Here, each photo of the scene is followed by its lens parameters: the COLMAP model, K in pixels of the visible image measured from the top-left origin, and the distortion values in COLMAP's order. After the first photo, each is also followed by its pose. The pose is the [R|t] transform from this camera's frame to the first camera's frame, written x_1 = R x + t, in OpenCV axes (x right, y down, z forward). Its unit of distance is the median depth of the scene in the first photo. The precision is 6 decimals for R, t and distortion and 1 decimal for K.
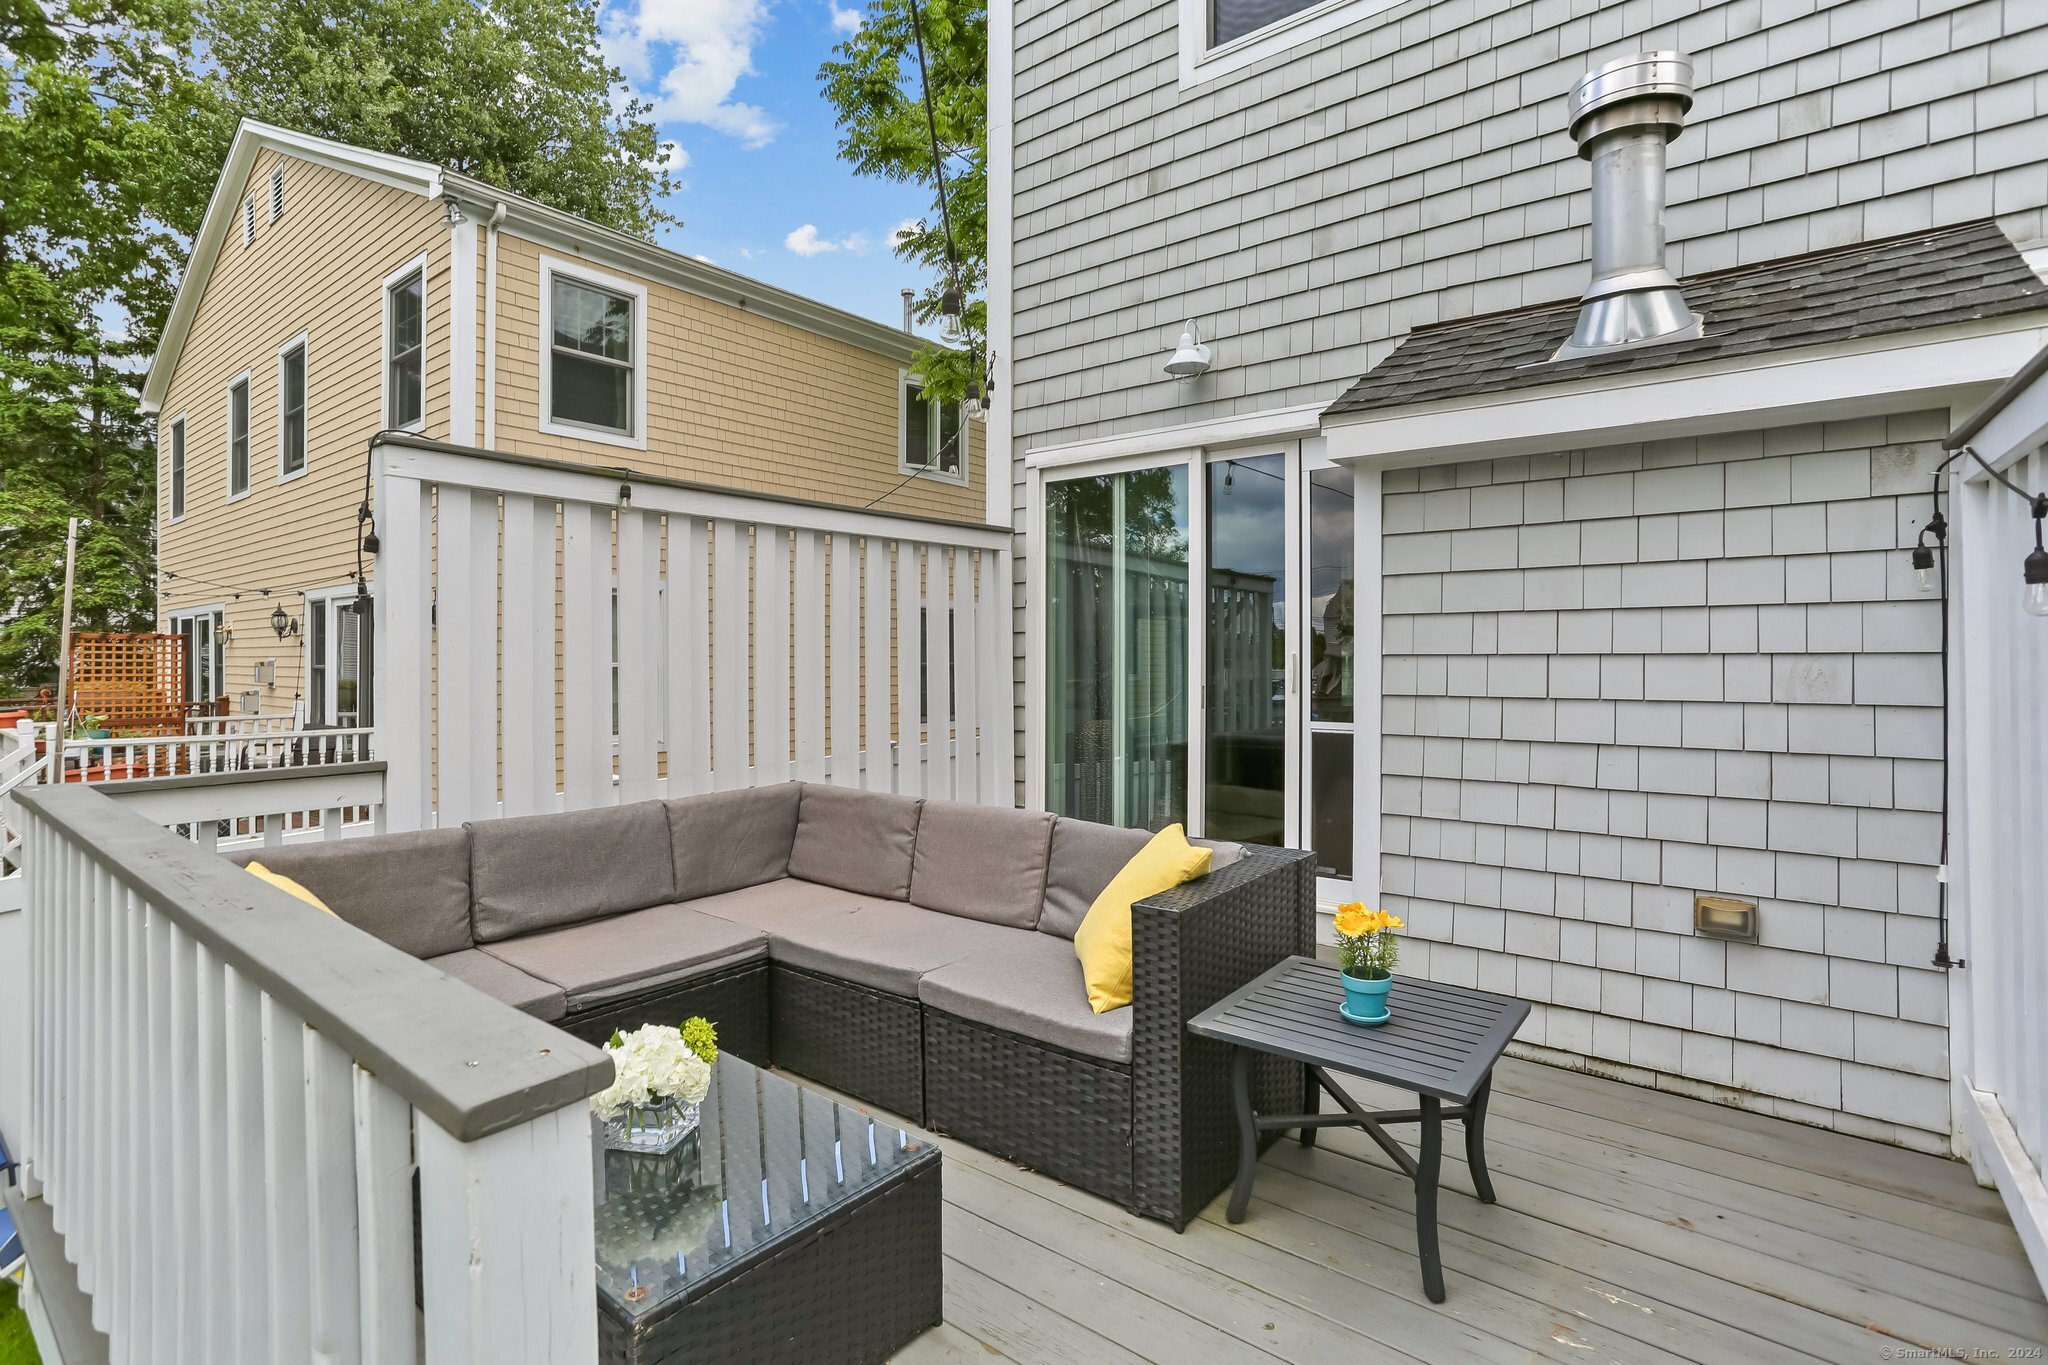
lens RADIAL K [[987.9, 0, 1019.6], [0, 987.9, 664.1], [0, 0, 1]] dist [-0.043310, 0.021519]
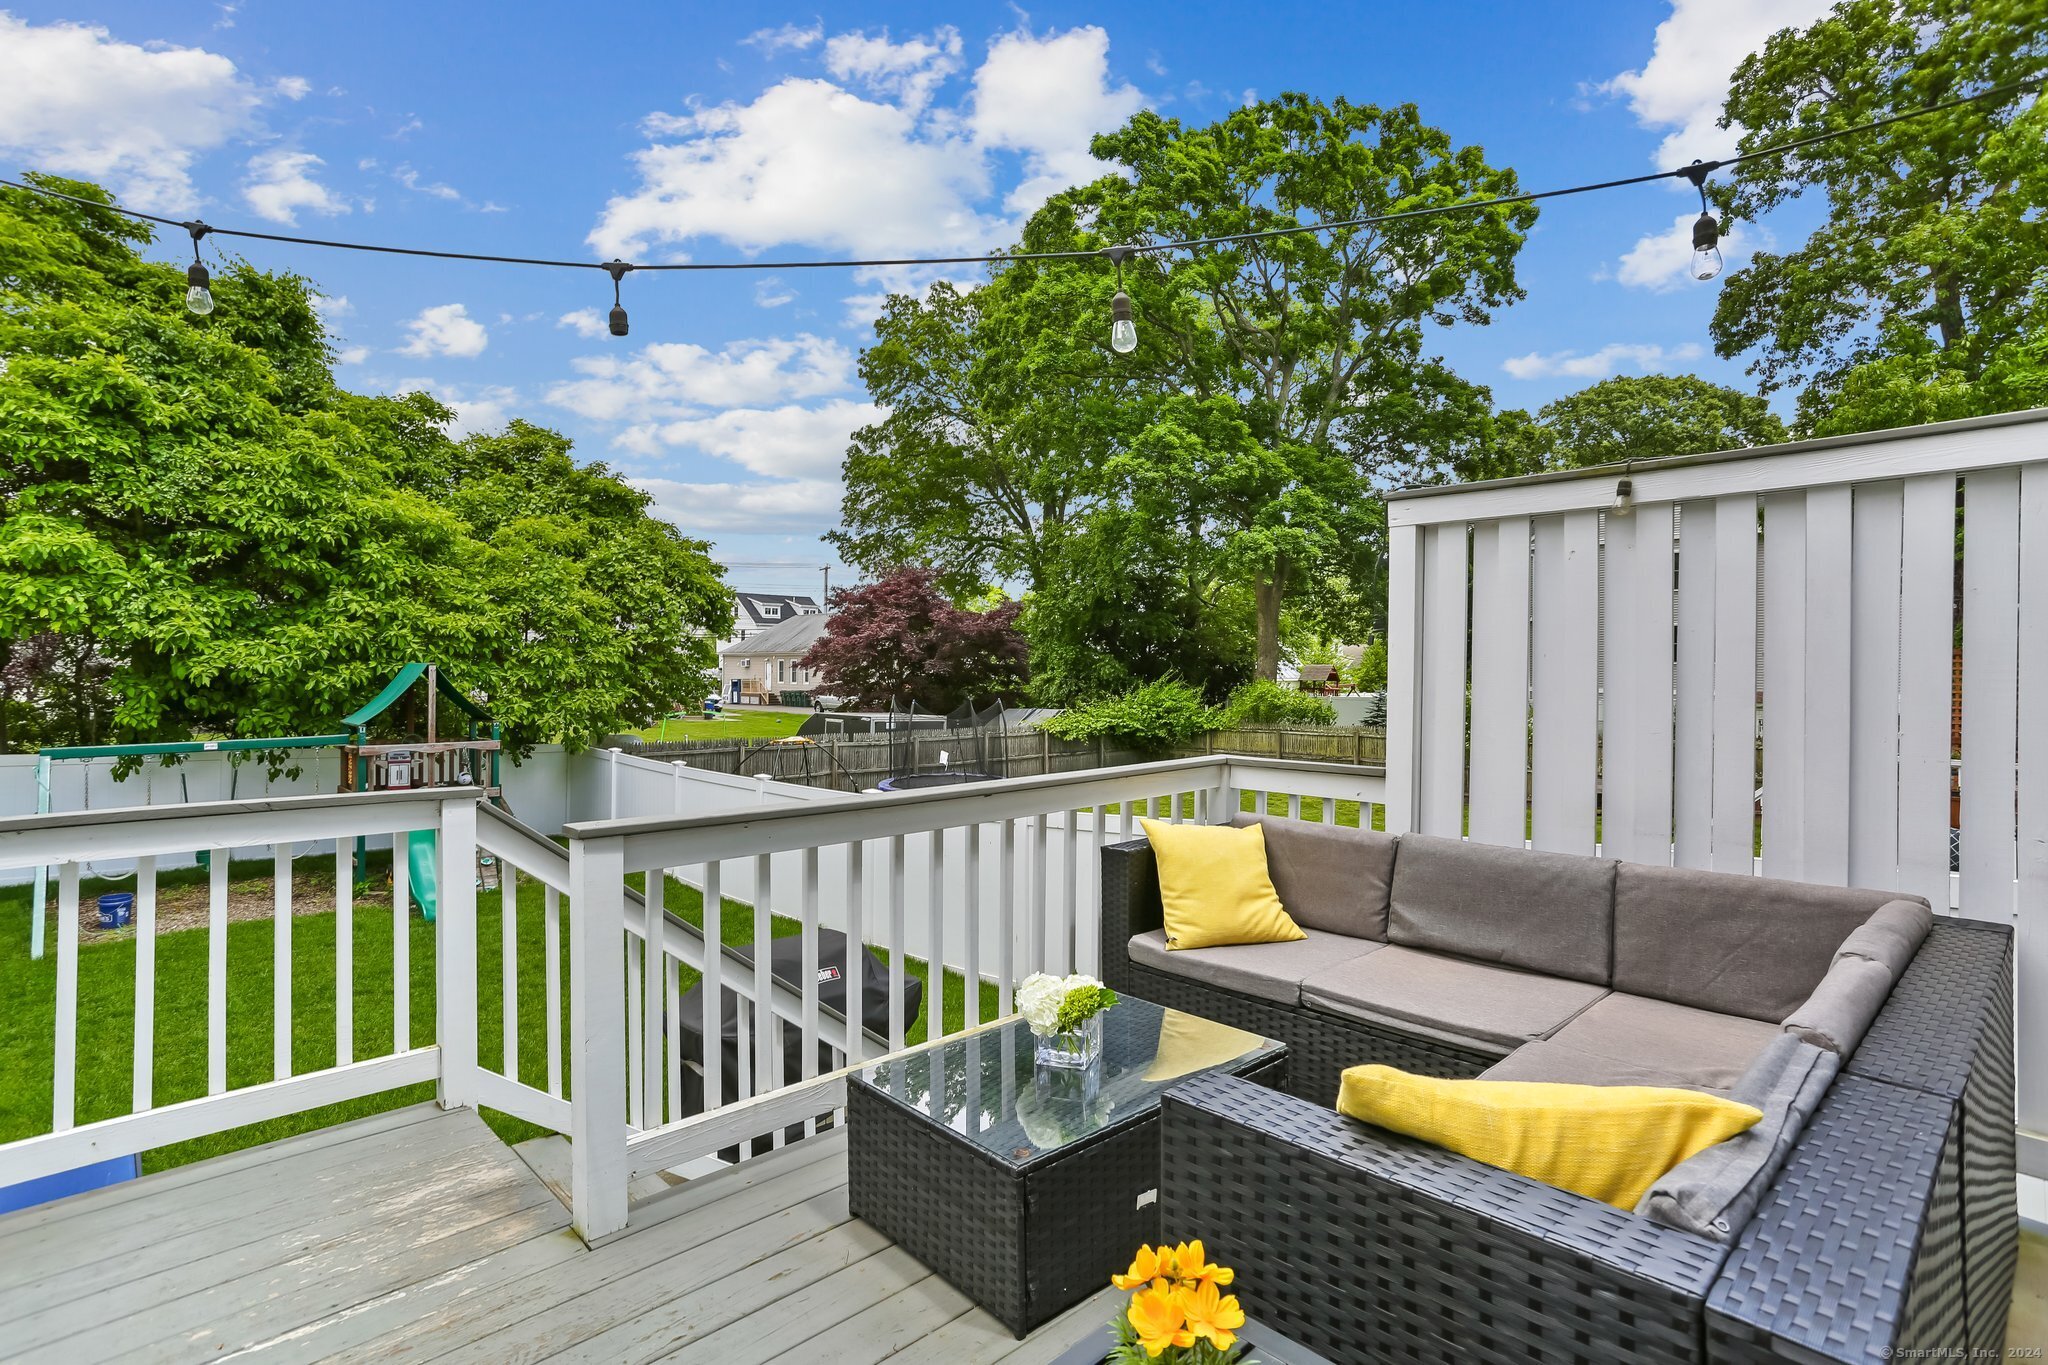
lens RADIAL K [[987.9, 0, 1031.1], [0, 987.9, 663.8], [0, 0, 1]] dist [-0.043310, 0.021519]
pose [[-0.133498, -0.001810, -0.991047, 0.598037], [-0.015258, 0.999884, 0.000229, -0.021724], [0.990932, 0.015152, -0.133510, 0.740161]]
